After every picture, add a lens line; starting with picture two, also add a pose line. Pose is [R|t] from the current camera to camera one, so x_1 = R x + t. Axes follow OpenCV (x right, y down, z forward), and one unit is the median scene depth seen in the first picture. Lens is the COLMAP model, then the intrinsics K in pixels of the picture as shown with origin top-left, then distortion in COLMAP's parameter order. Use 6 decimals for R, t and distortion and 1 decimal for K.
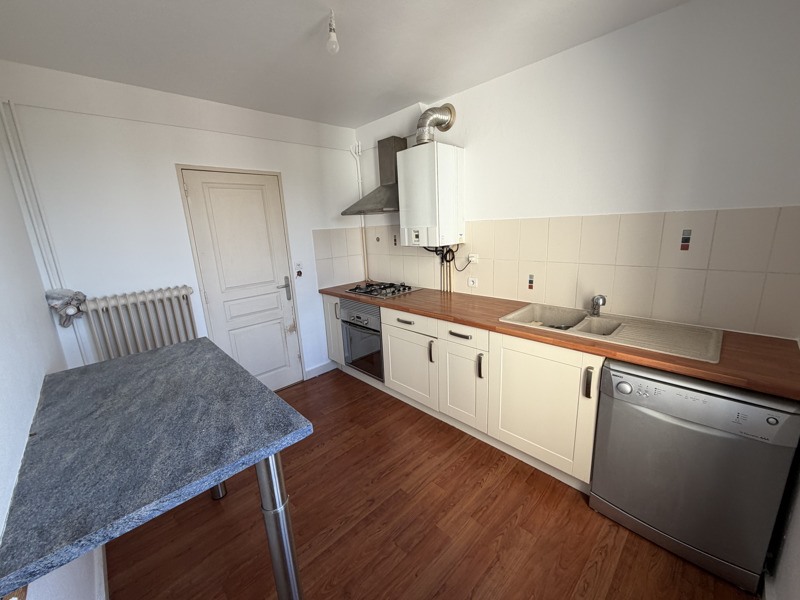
lens RADIAL K [[320.3, 0, 397.1], [0, 320.3, 299.6], [0, 0, 1]] dist [0.000349, -0.000895]
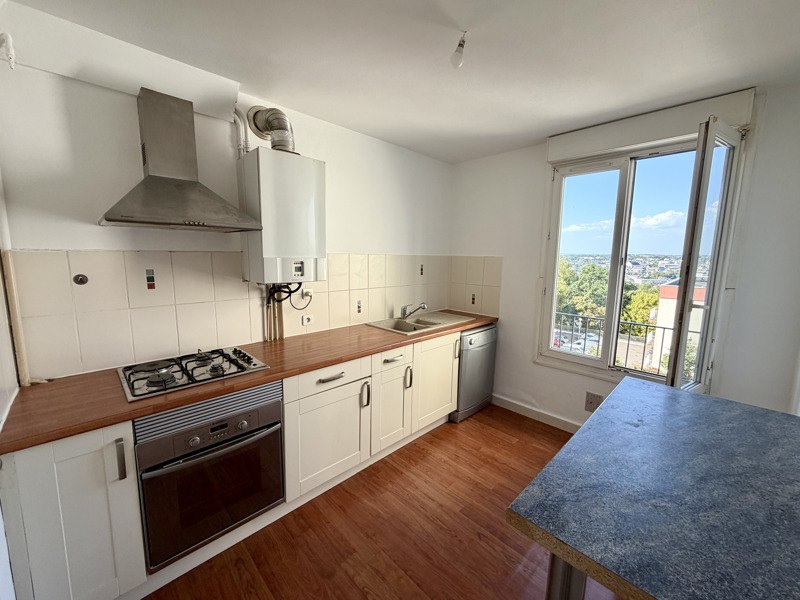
lens RADIAL K [[320.3, 0, 396.4], [0, 320.3, 299.0], [0, 0, 1]] dist [0.000349, -0.000895]
pose [[-0.008681, -0.086280, 0.996233, -0.808225], [0.214657, 0.972885, 0.086128, -0.165811], [-0.976651, 0.214596, 0.010075, 0.897413]]
